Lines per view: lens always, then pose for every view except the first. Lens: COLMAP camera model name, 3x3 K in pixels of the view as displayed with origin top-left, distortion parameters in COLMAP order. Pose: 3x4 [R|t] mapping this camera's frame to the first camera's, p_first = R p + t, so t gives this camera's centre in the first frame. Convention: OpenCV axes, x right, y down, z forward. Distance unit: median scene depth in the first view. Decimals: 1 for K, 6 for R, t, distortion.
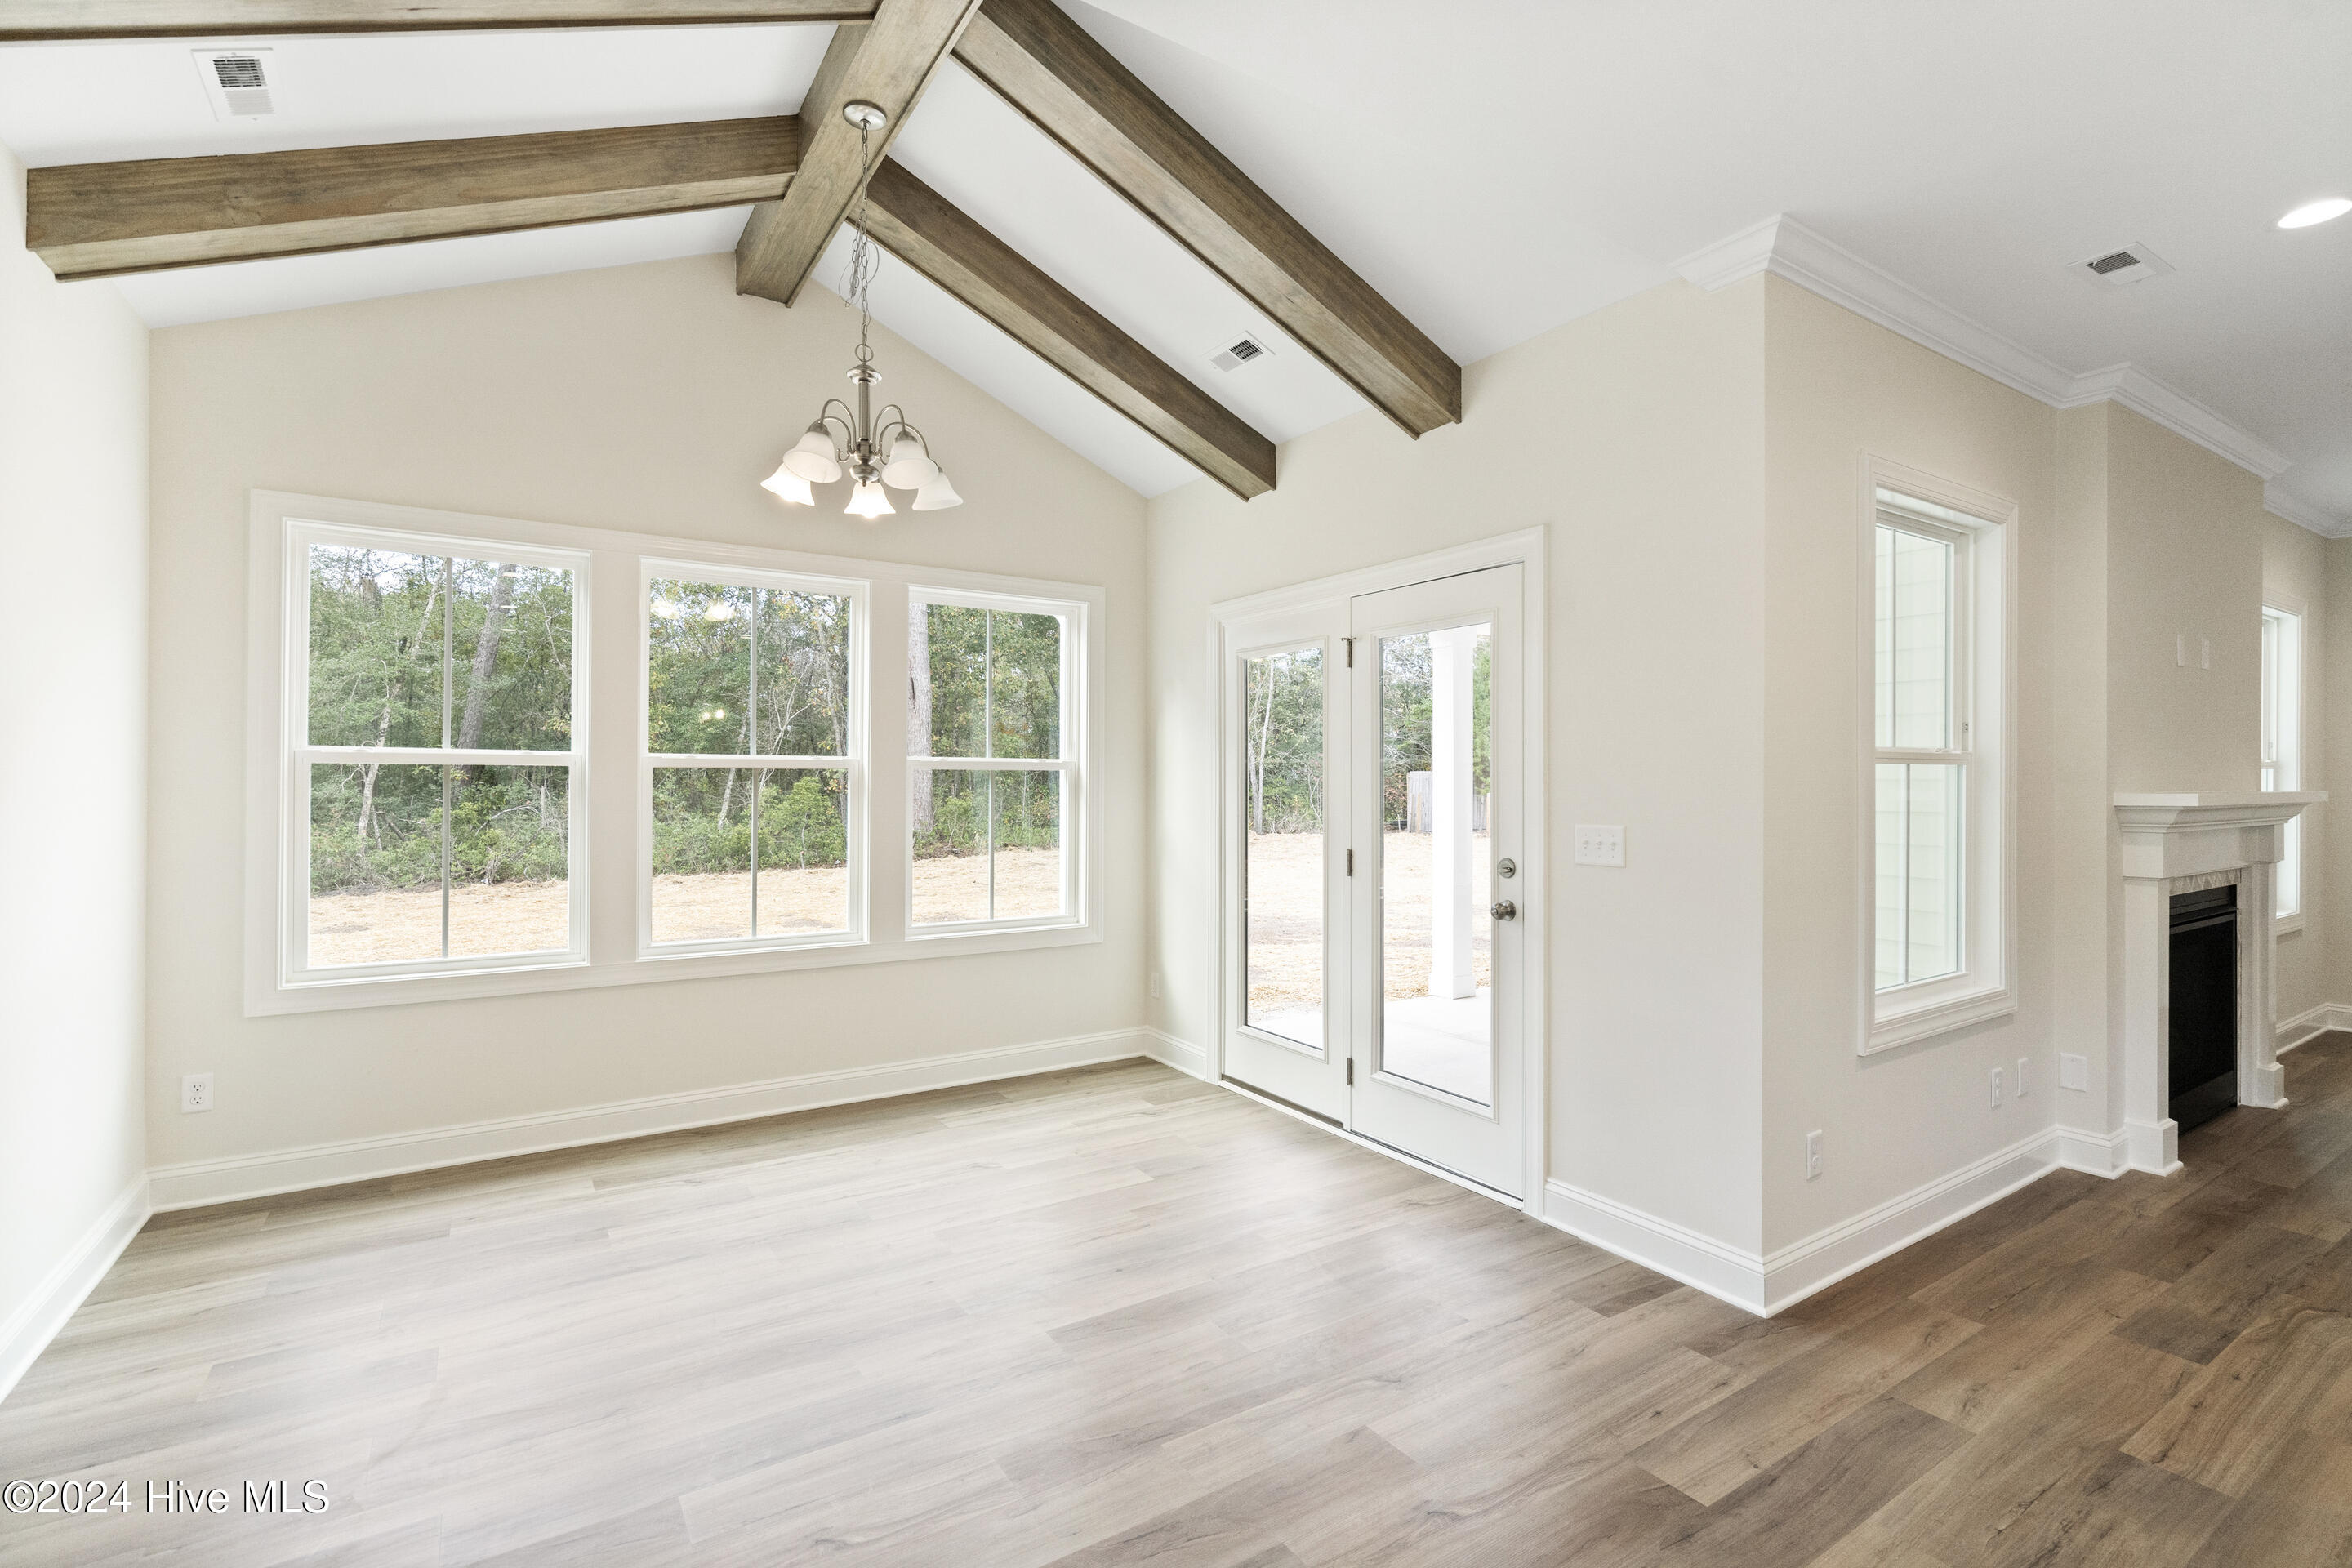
lens RADIAL K [[1065.5, 0, 1183.2], [0, 1065.5, 773.6], [0, 0, 1]] dist [-0.002325, -0.000684]
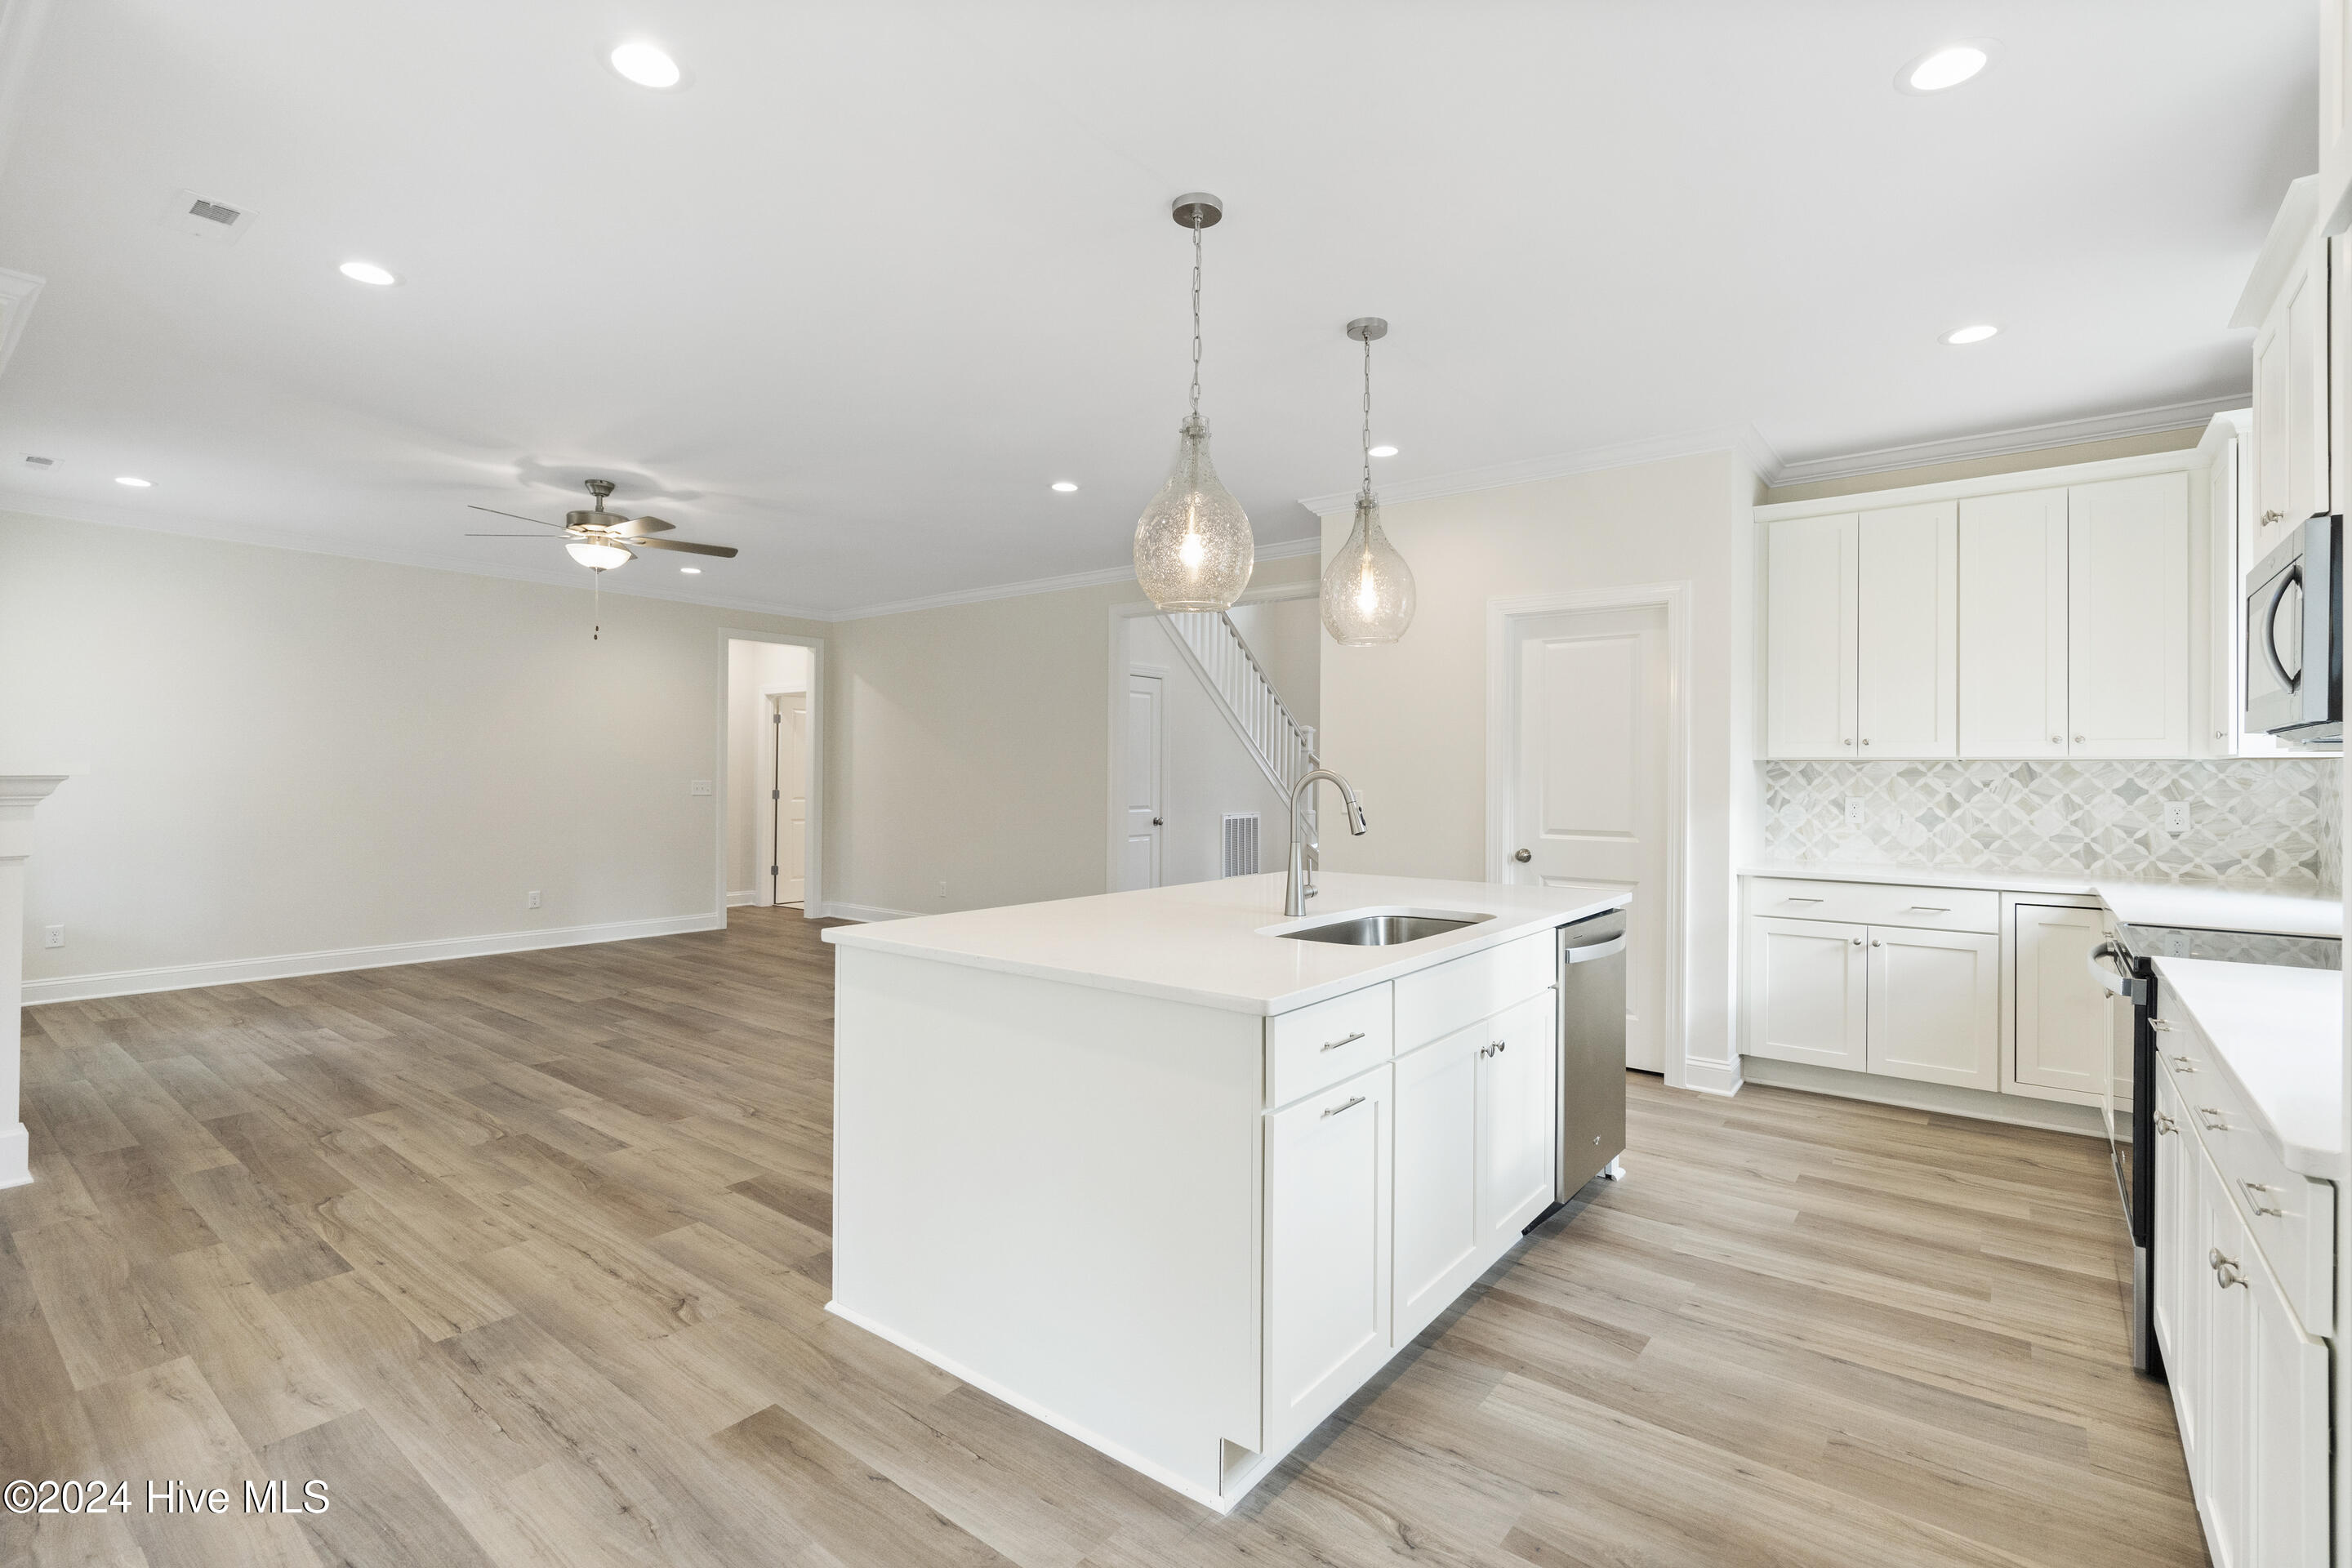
lens RADIAL K [[1072.0, 0, 1166.1], [0, 1072.0, 769.6], [0, 0, 1]] dist [0.001822, -0.000736]
pose [[-0.317151, 0.002662, 0.948371, -0.230603], [-0.013508, 0.999882, -0.007324, 0.017276], [-0.948279, -0.015133, -0.317077, 0.337712]]
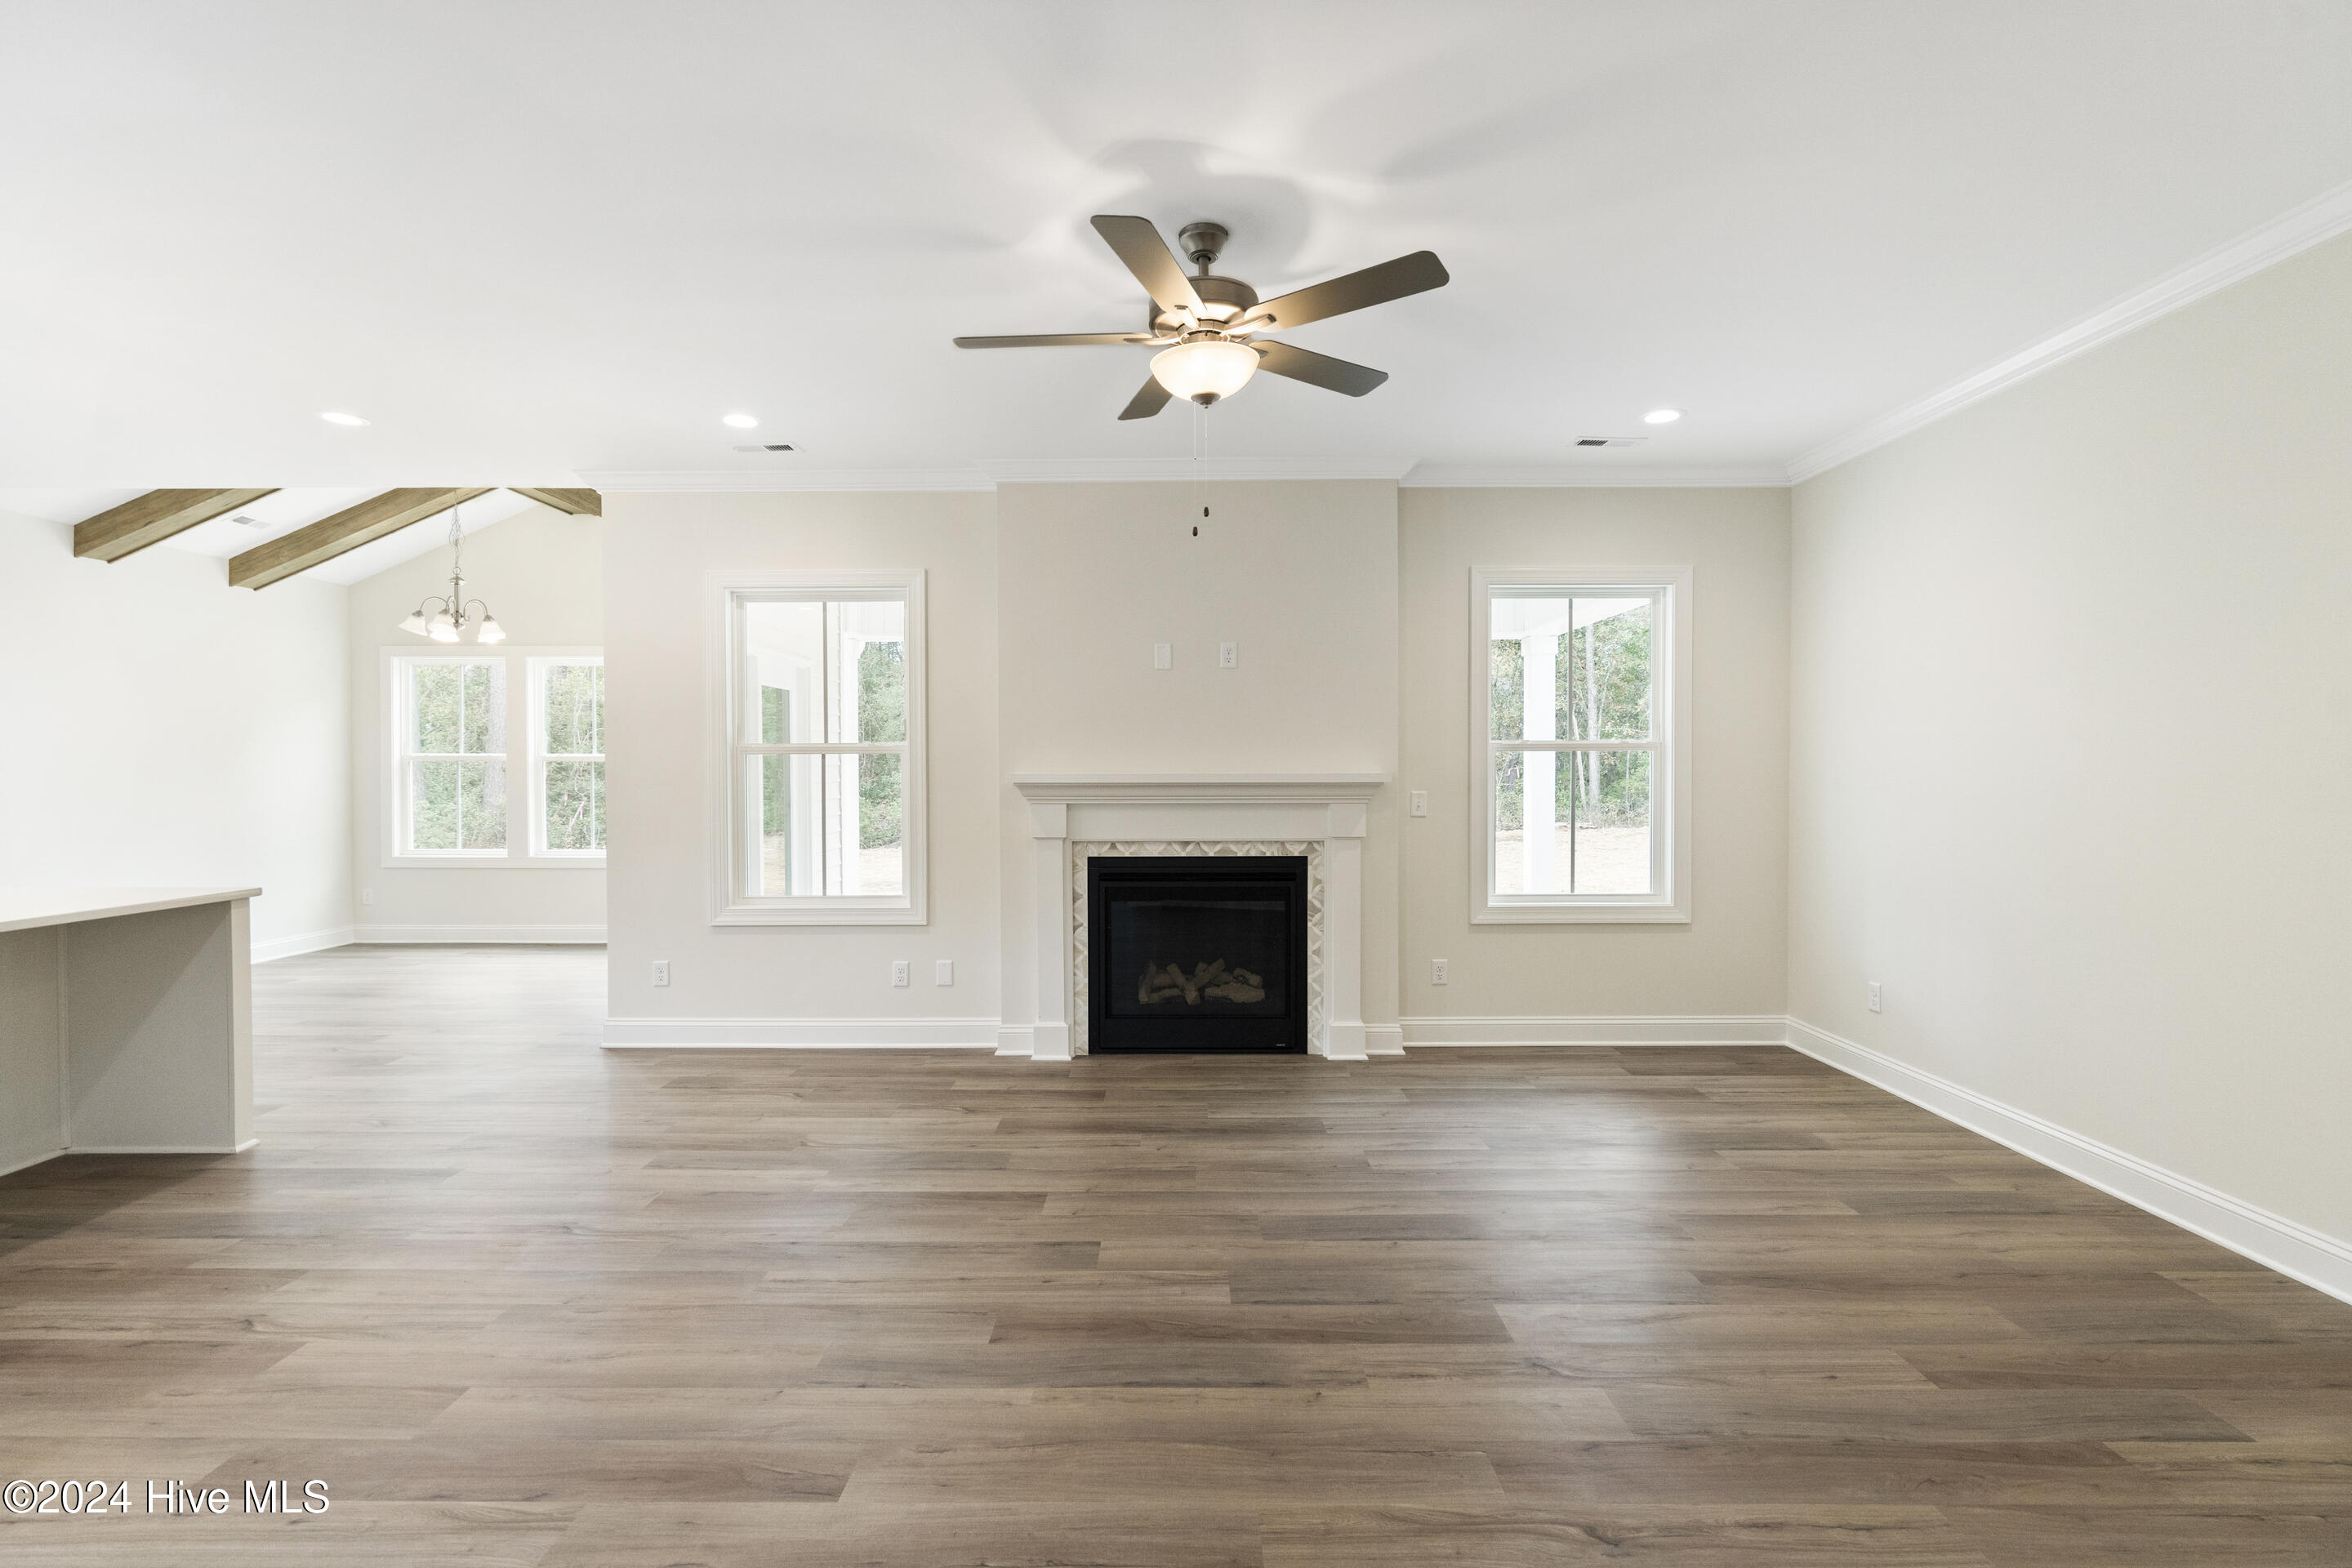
lens RADIAL K [[1063.1, 0, 1176.0], [0, 1063.1, 784.0], [0, 0, 1]] dist [-0.002056, -0.000087]
pose [[0.835063, 0.004475, -0.550136, 1.630568], [0.007089, 0.999796, 0.018894, 0.006965], [0.550108, -0.019678, 0.834862, -0.009097]]
